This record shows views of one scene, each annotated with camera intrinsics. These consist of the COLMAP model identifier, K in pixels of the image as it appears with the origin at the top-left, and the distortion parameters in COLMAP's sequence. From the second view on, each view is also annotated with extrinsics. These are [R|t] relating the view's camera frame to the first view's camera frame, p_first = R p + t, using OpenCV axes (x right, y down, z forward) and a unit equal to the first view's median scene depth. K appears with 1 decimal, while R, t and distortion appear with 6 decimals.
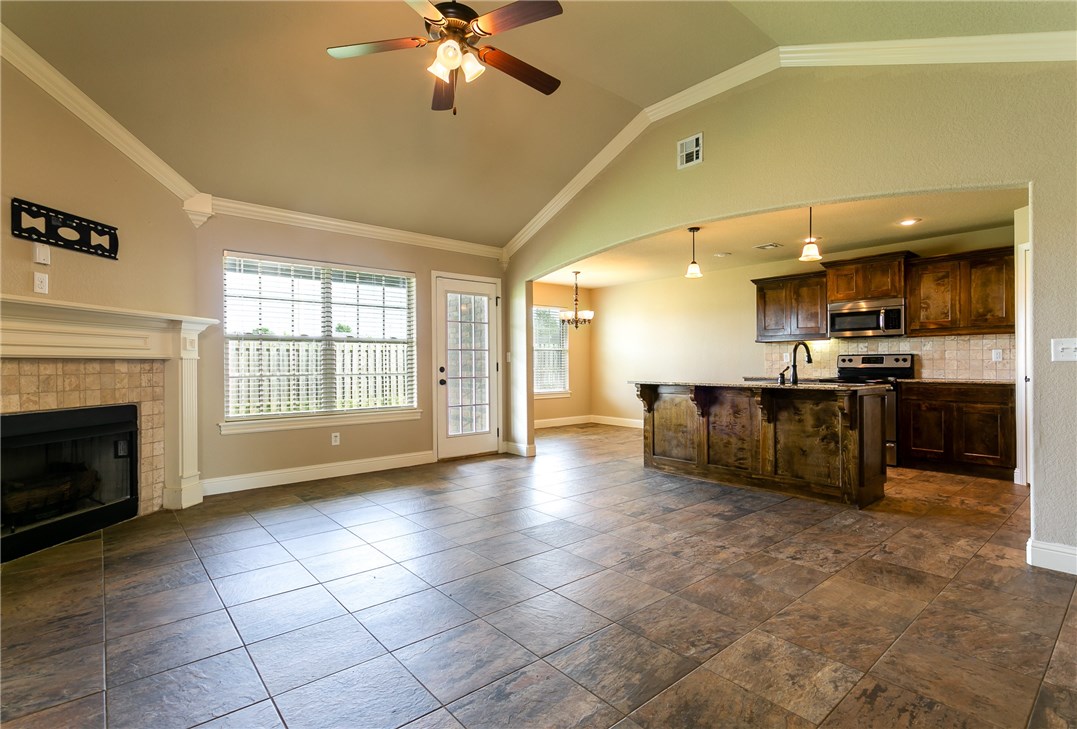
lens RADIAL K [[523.3, 0, 534.7], [0, 523.3, 358.7], [0, 0, 1]] dist [-0.000220, 0.000311]
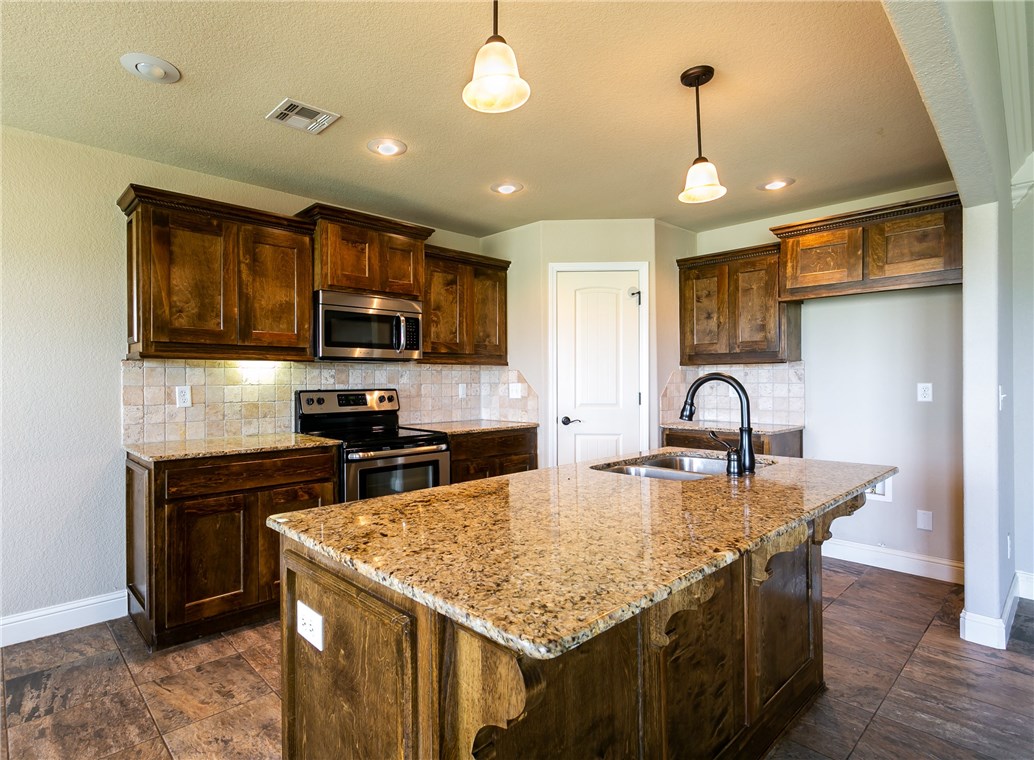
lens RADIAL K [[540.0, 0, 463.0], [0, 540.0, 380.9], [0, 0, 1]] dist [-0.000432, 0.001697]
pose [[-0.024325, 0.000779, 0.999704, 0.054617], [-0.005322, 0.999985, -0.000909, -0.024944], [-0.999690, -0.005343, -0.024321, 1.229065]]
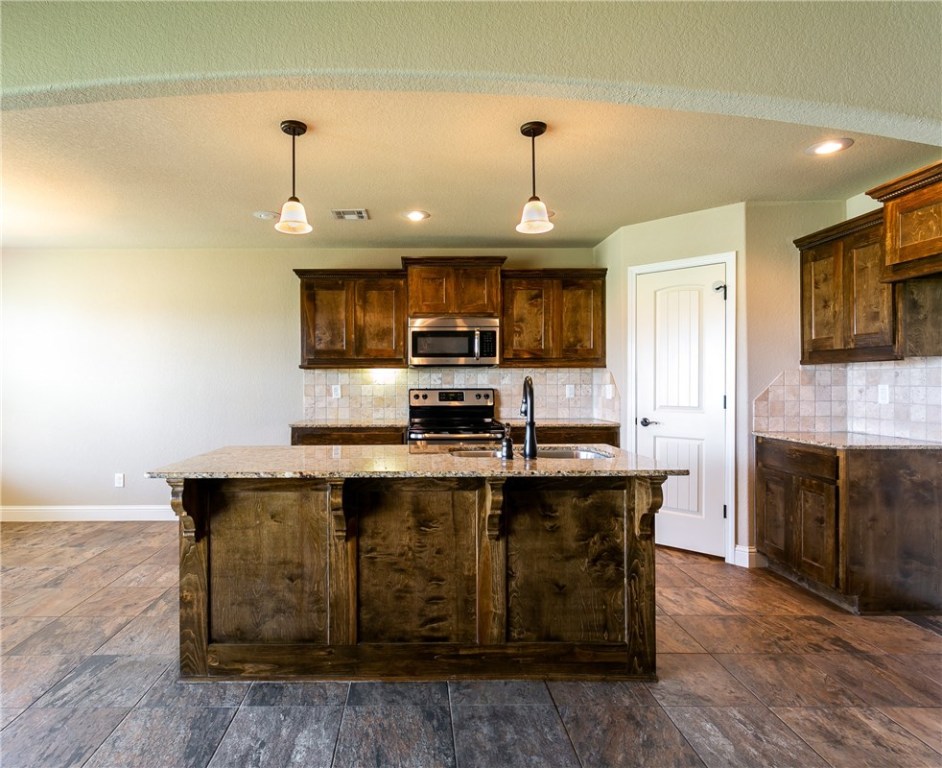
lens RADIAL K [[546.7, 0, 418.9], [0, 546.7, 386.3], [0, 0, 1]] dist [0.002459, 0.001698]
pose [[0.638597, -0.005200, 0.769524, 0.002402], [-0.006481, 0.999905, 0.012134, -0.029059], [-0.769514, -0.012736, 0.638503, 0.726759]]
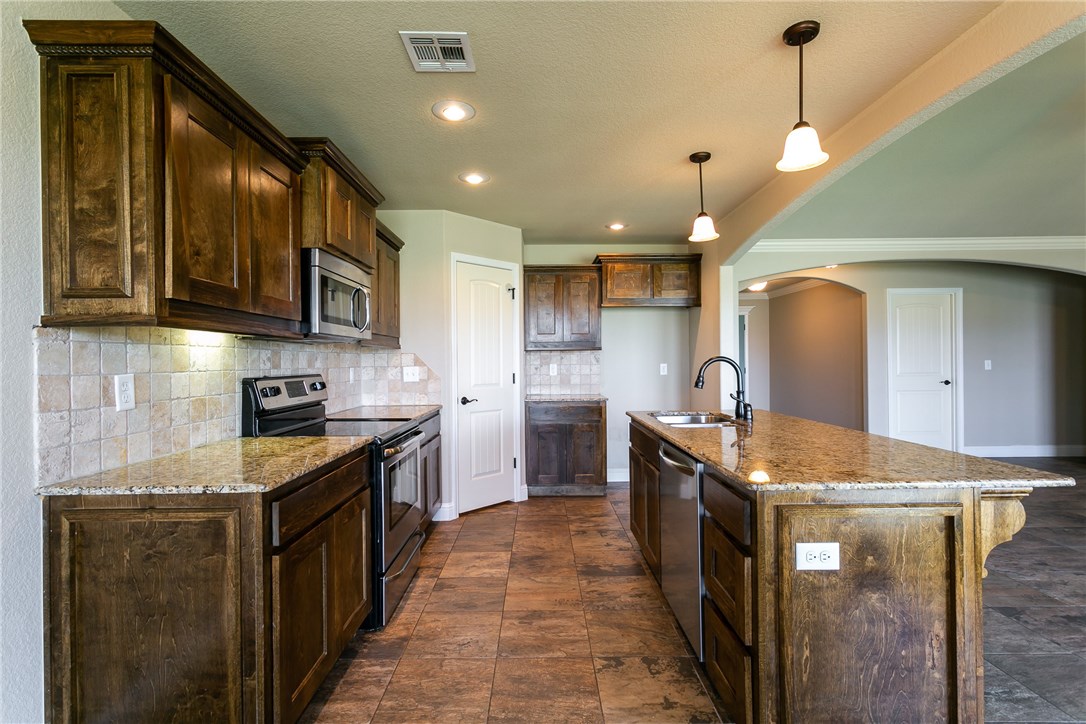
lens RADIAL K [[512.6, 0, 543.0], [0, 512.6, 362.0], [0, 0, 1]] dist [0.002994, 0.000721]
pose [[-0.770760, 0.007881, 0.637077, 0.260578], [0.004121, 0.999964, -0.007385, -0.022294], [-0.637113, -0.003067, -0.770765, 1.669357]]
